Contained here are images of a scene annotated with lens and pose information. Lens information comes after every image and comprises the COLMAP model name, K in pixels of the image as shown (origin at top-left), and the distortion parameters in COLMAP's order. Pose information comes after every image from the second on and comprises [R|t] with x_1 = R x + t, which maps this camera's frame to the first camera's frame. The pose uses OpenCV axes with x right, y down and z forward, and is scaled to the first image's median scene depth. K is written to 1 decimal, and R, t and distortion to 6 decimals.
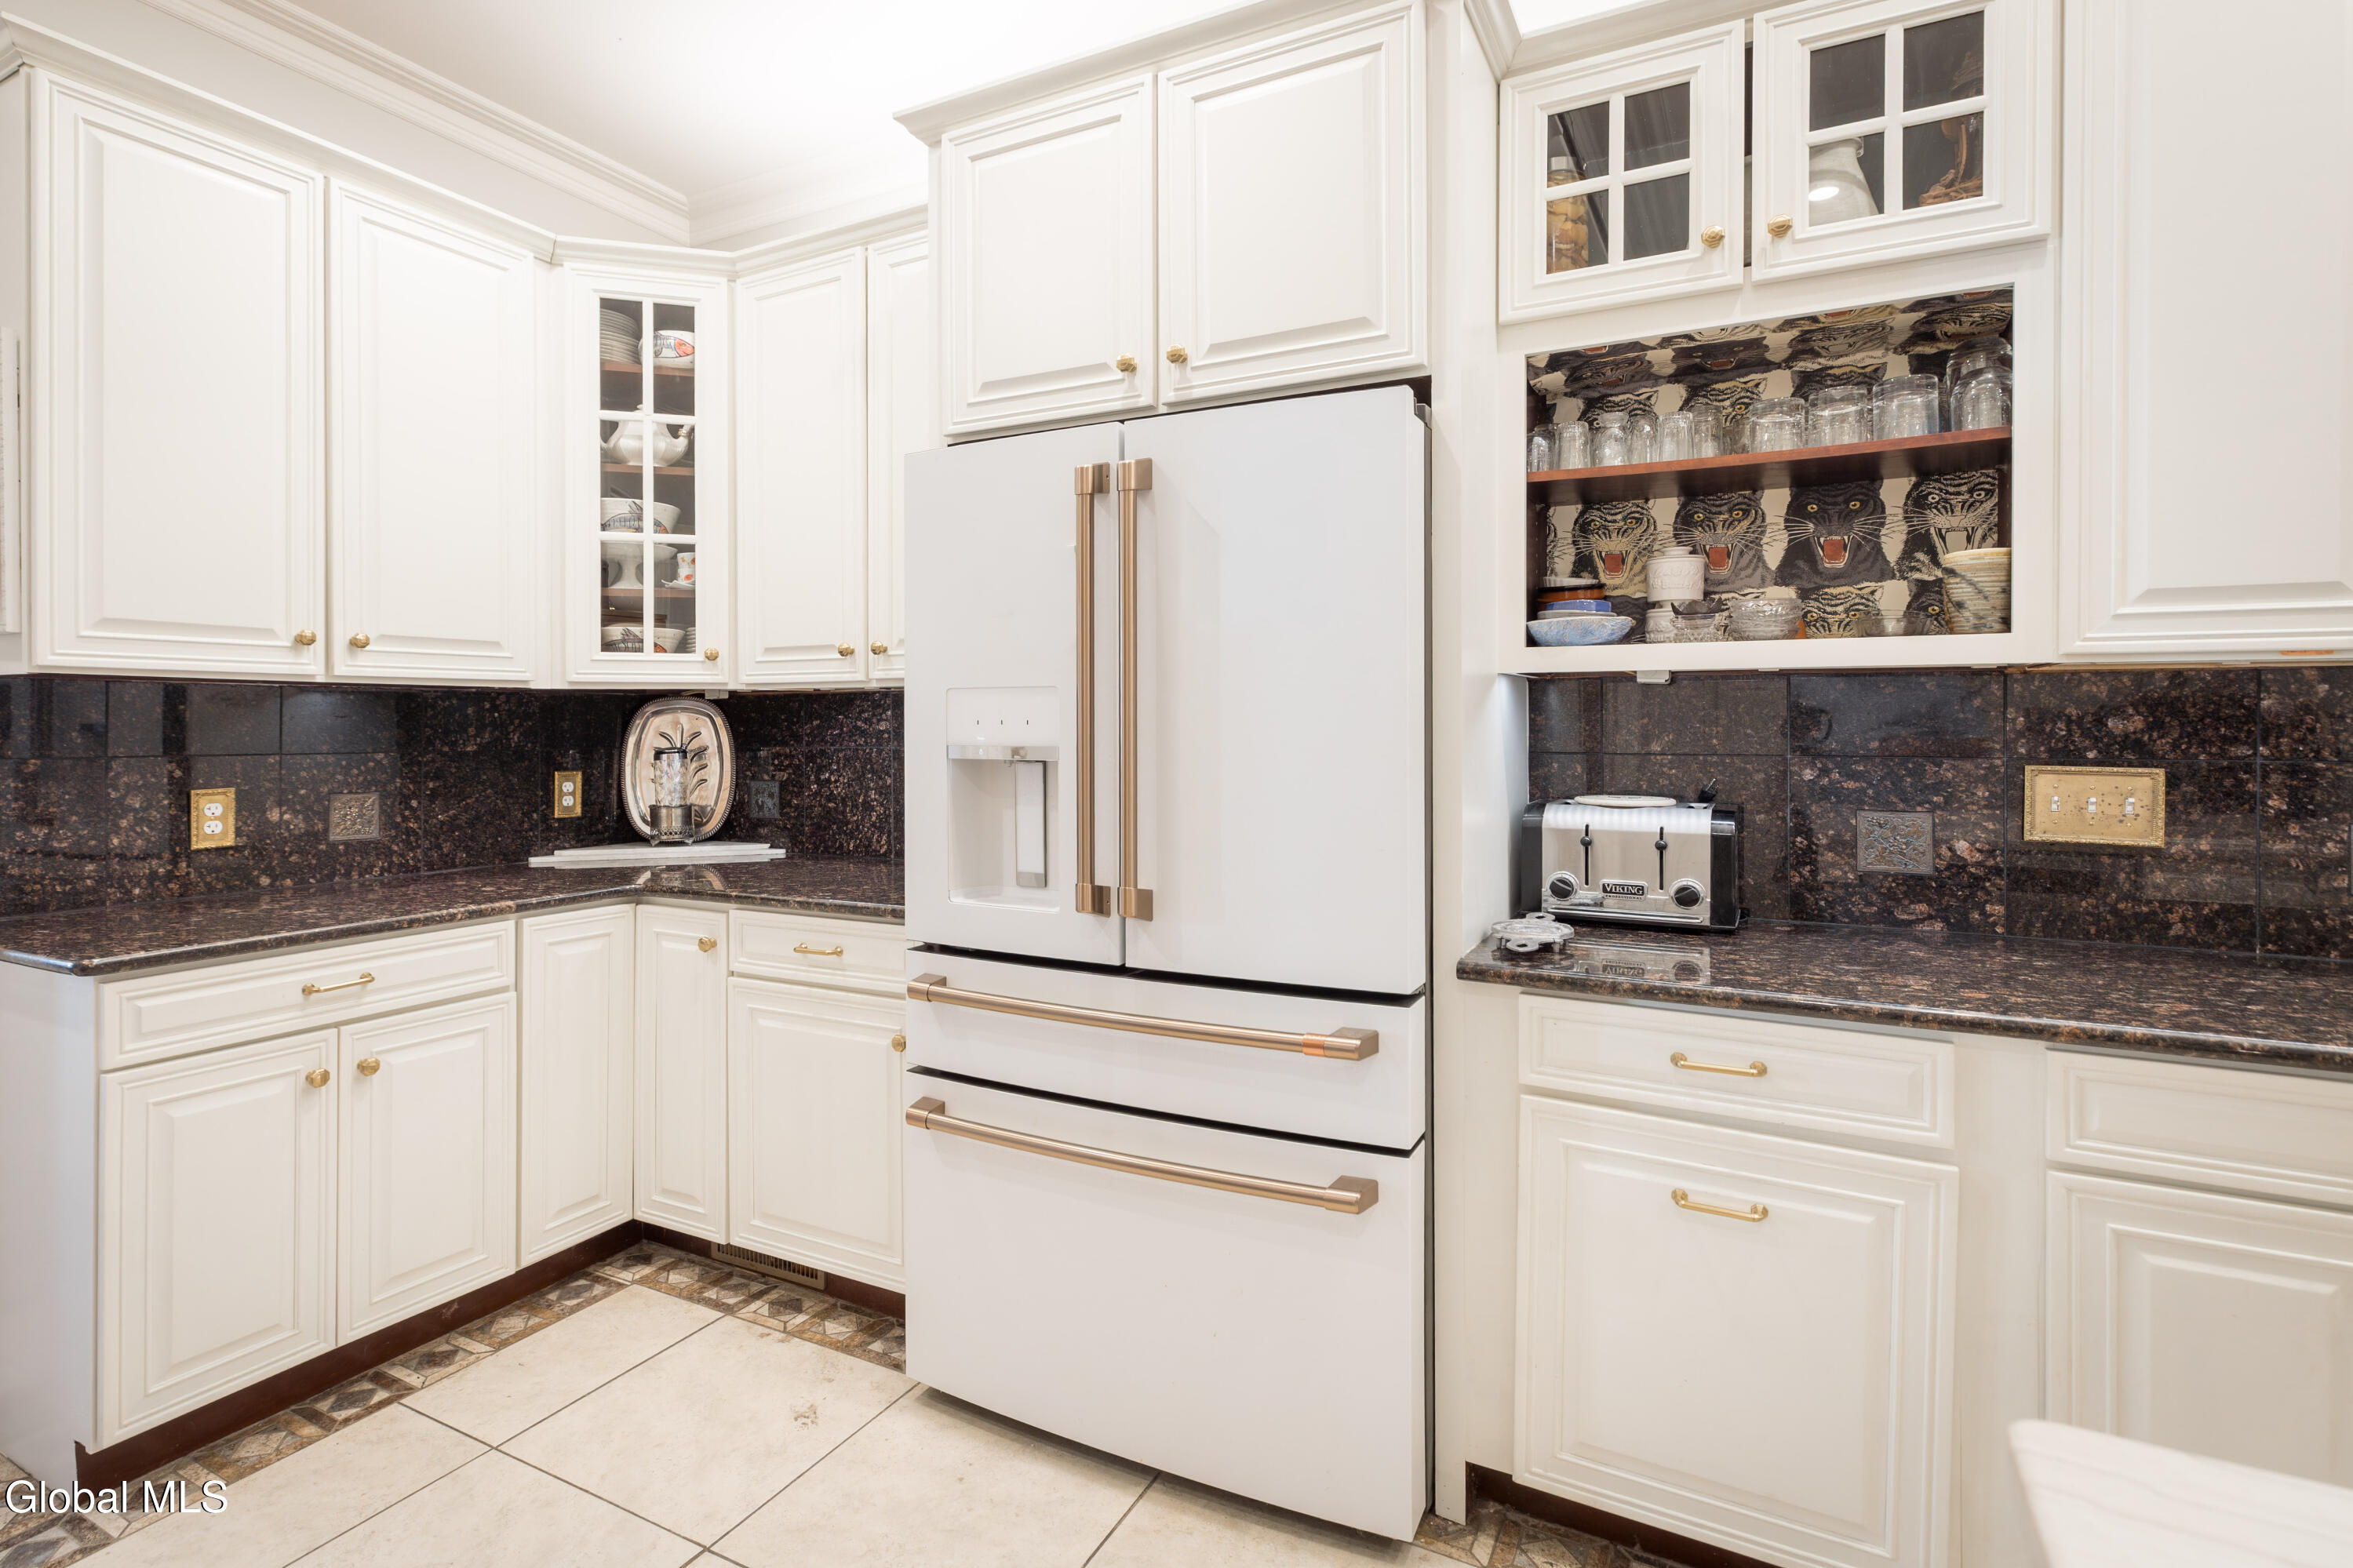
lens RADIAL K [[1049.3, 0, 1171.5], [0, 1049.3, 727.9], [0, 0, 1]] dist [0.004956, 0.000149]
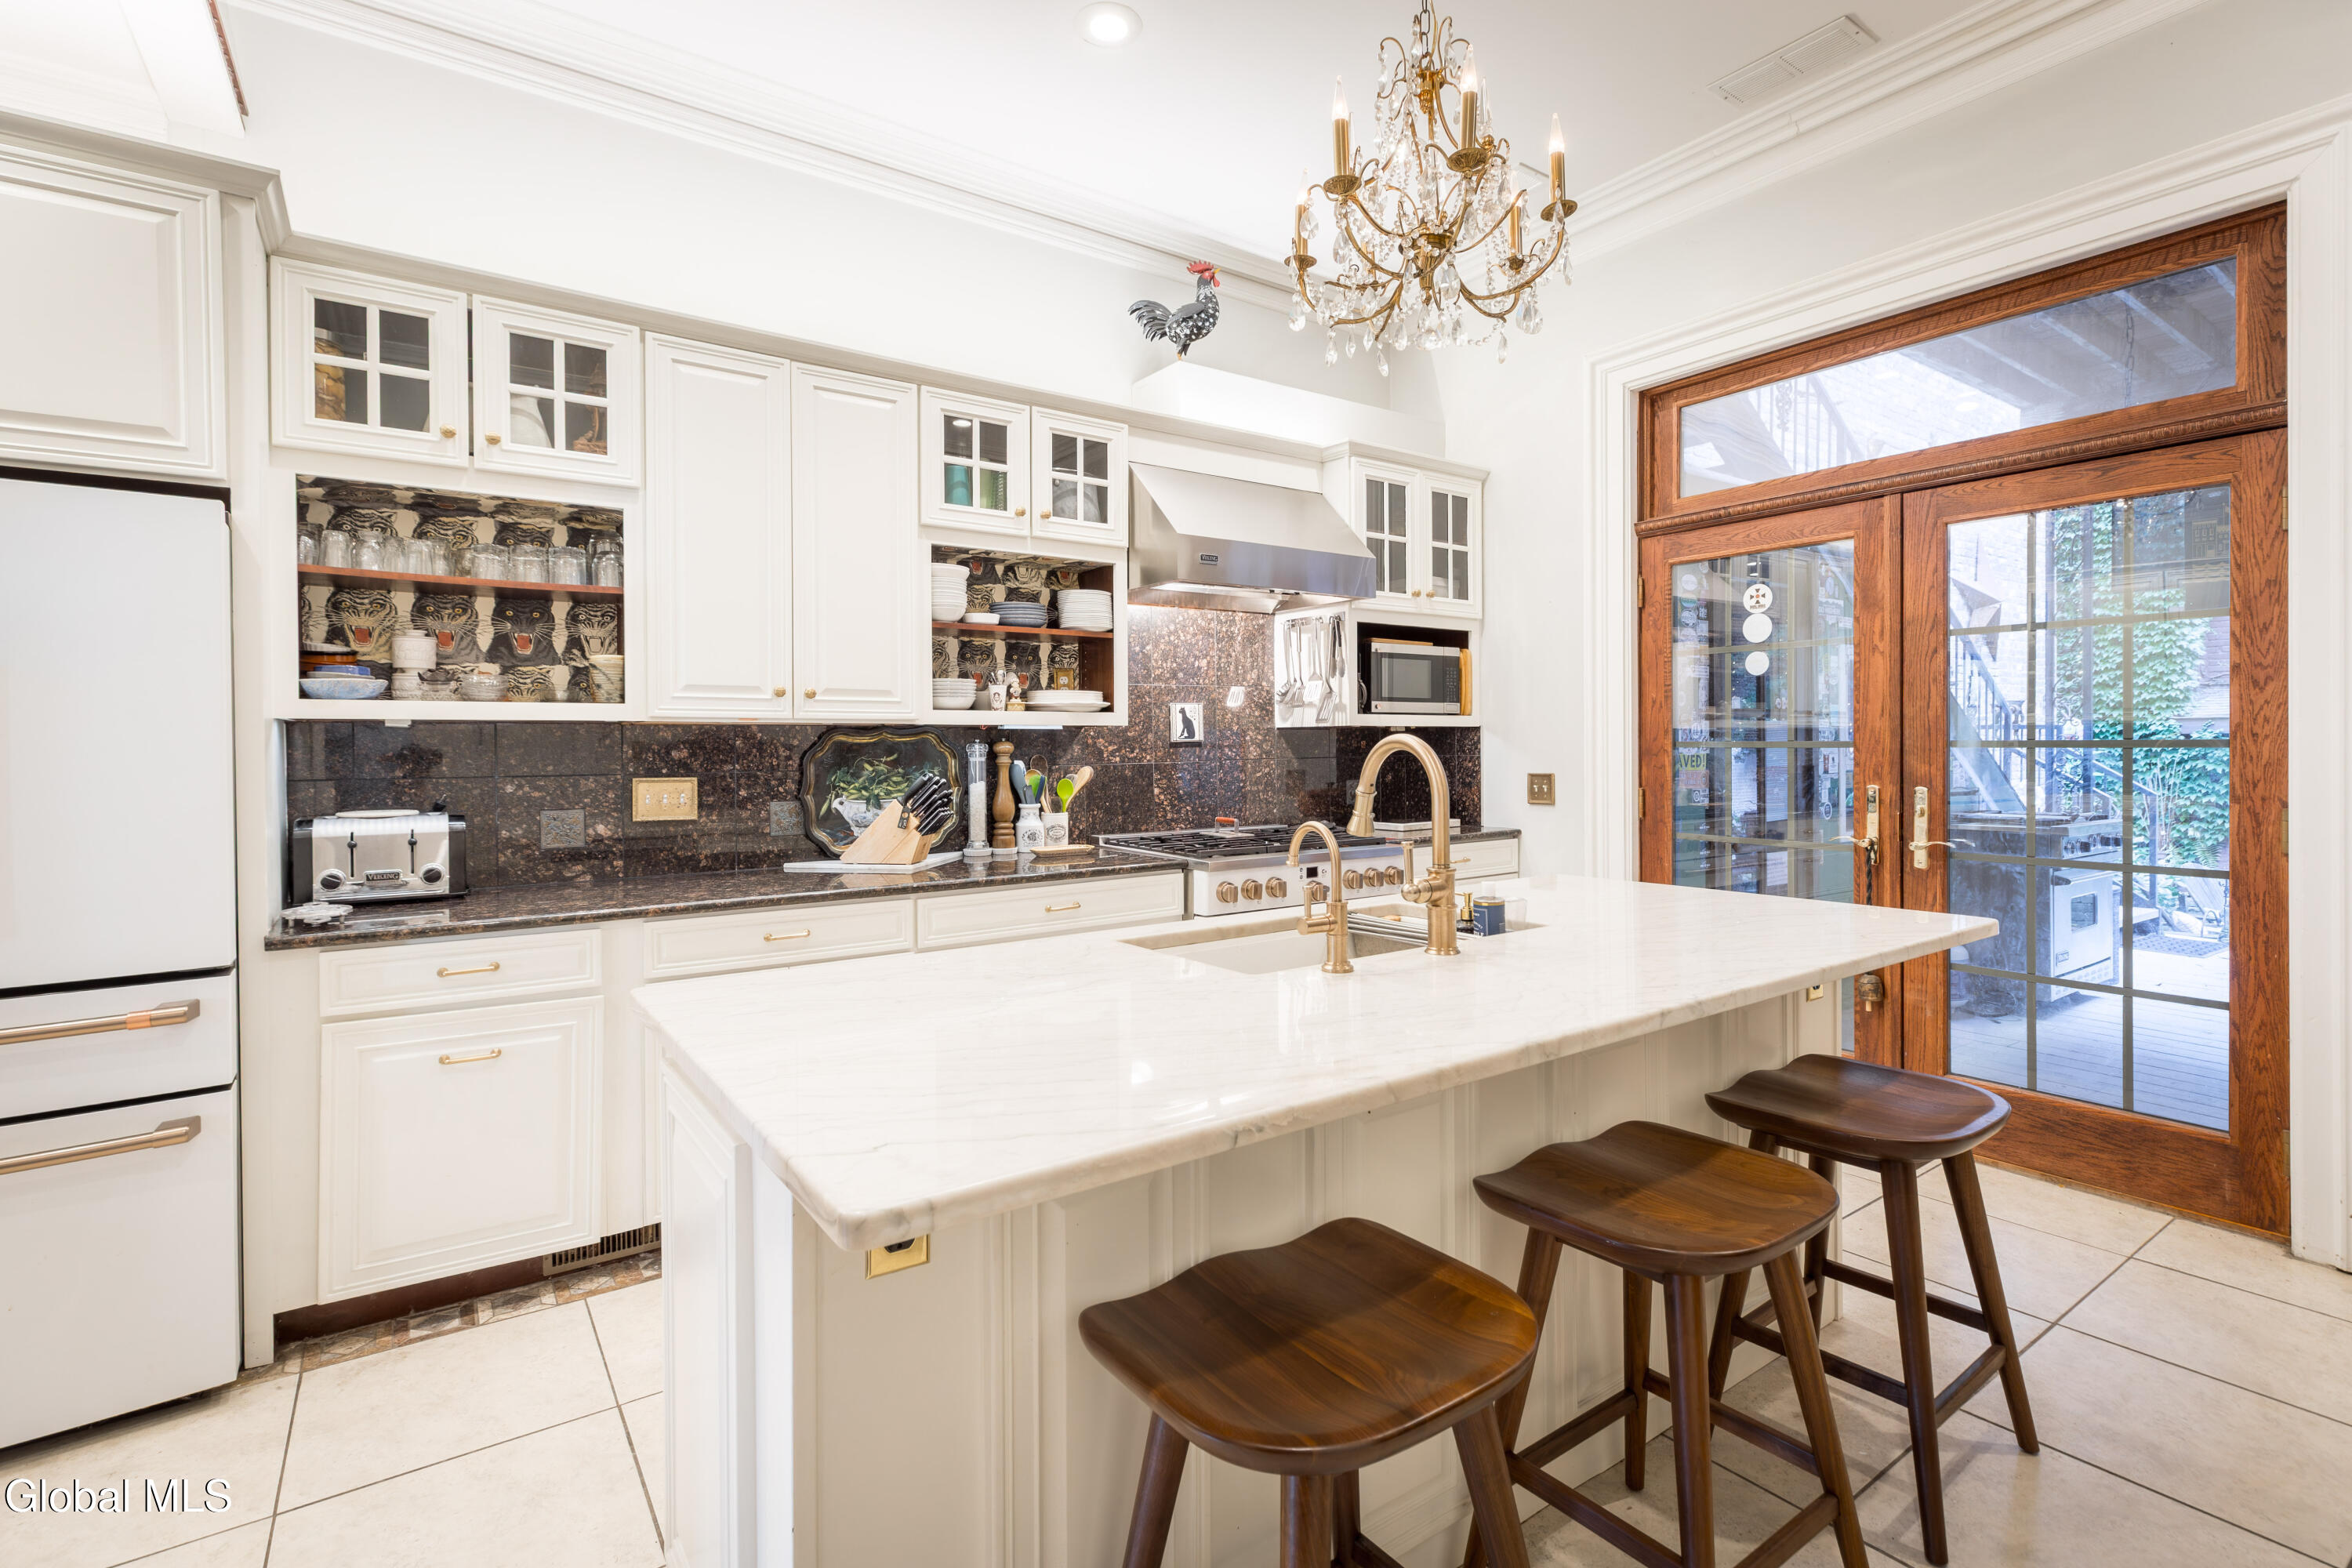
lens RADIAL K [[1074.5, 0, 1168.1], [0, 1074.5, 753.0], [0, 0, 1]] dist [-0.000034, -0.000115]
pose [[0.414892, -0.008961, 0.909826, -0.431981], [0.009795, 0.999938, 0.005382, -0.006784], [-0.909818, 0.006679, 0.414954, -0.535742]]
